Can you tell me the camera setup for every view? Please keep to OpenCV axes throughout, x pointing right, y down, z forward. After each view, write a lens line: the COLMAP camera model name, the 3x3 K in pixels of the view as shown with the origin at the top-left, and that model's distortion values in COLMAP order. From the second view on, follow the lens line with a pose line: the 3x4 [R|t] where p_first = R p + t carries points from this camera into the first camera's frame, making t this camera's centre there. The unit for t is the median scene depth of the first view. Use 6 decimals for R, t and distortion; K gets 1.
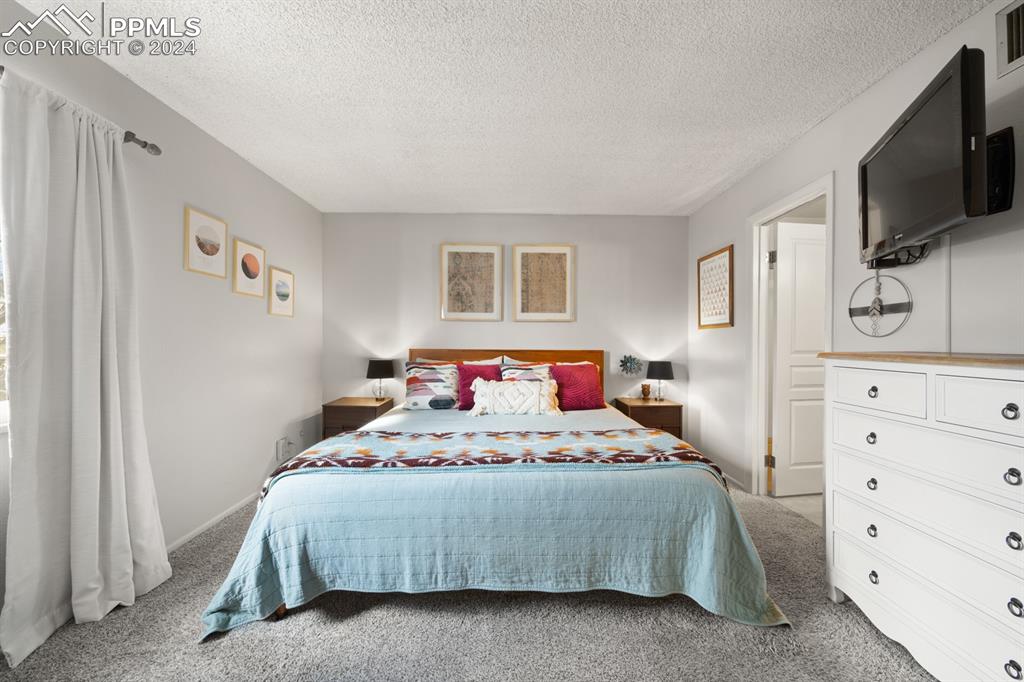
lens RADIAL K [[359.5, 0, 514.6], [0, 359.5, 339.6], [0, 0, 1]] dist [-0.001721, -0.000294]
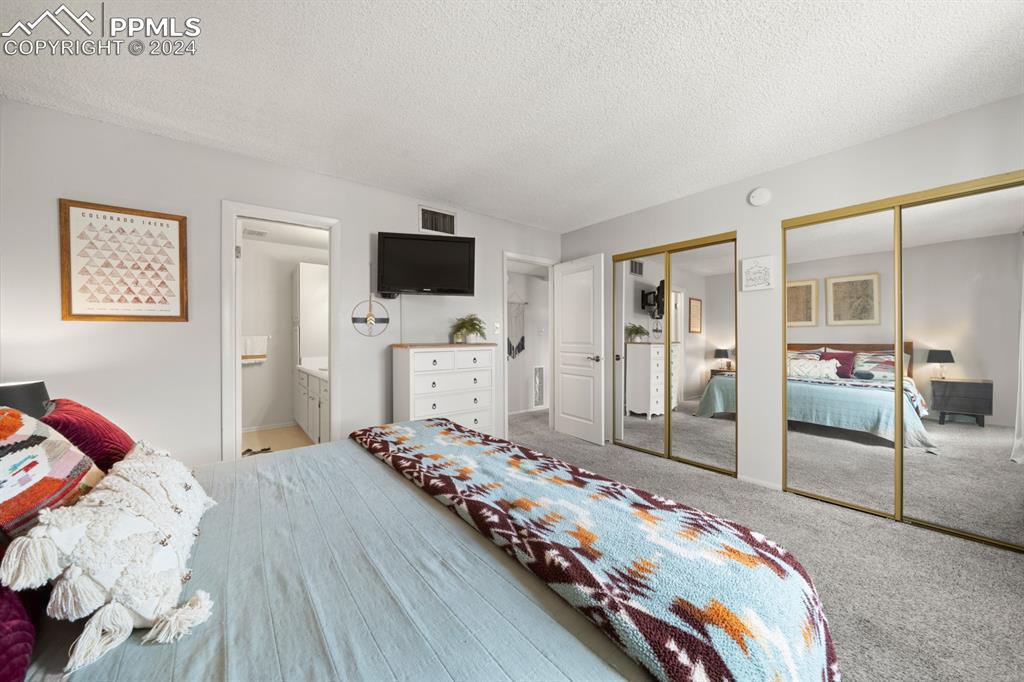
lens RADIAL K [[359.5, 0, 513.5], [0, 359.5, 338.9], [0, 0, 1]] dist [-0.001721, -0.000294]
pose [[-0.623524, -0.007378, 0.781770, -0.456978], [0.000175, 0.999954, 0.009577, -0.005857], [-0.781804, 0.006108, -0.623494, 0.937846]]
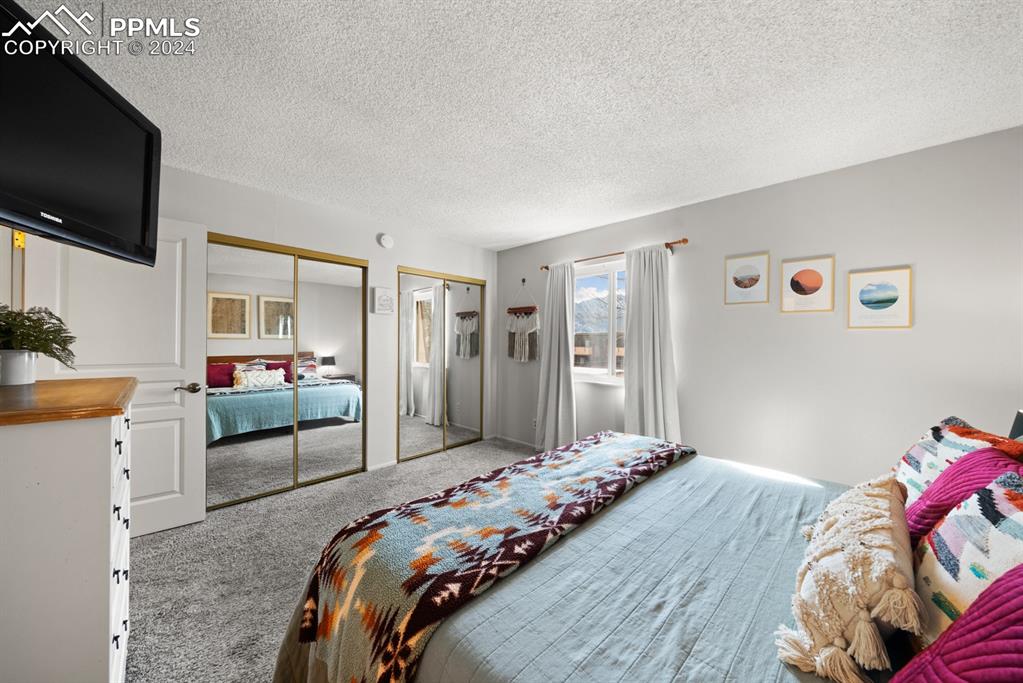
lens RADIAL K [[359.2, 0, 513.1], [0, 359.2, 342.3], [0, 0, 1]] dist [-0.001721, -0.000294]
pose [[-0.694064, -0.009935, -0.719845, 0.461974], [-0.005986, 0.999950, -0.008029, -0.025485], [0.719888, -0.001263, -0.694089, 0.987735]]
